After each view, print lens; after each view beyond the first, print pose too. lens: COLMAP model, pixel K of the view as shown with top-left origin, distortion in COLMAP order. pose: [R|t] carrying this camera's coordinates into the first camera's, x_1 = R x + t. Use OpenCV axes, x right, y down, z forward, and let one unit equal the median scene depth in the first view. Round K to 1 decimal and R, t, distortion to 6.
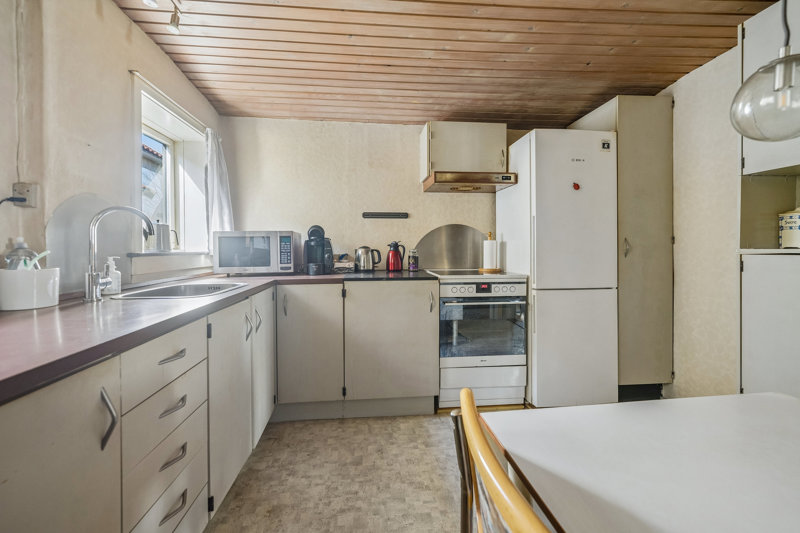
lens RADIAL K [[329.9, 0, 400.0], [0, 329.9, 266.5], [0, 0, 1]] dist [-0.000932, -0.000083]
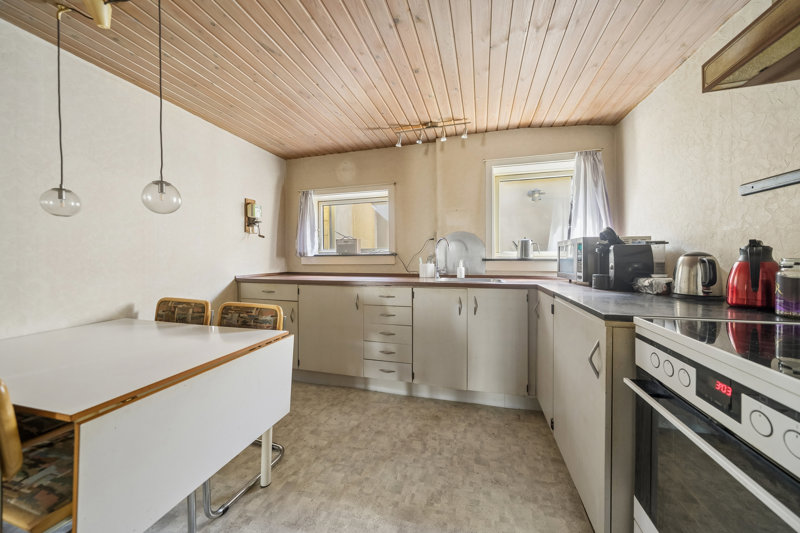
lens RADIAL K [[274.8, 0, 399.0], [0, 274.8, 272.4], [0, 0, 1]] dist [0.000446, 0.000015]
pose [[-0.368646, 0.058442, -0.927731, 0.753821], [-0.047244, 0.995554, 0.081488, -0.062899], [0.928369, 0.073870, -0.364246, 1.056975]]
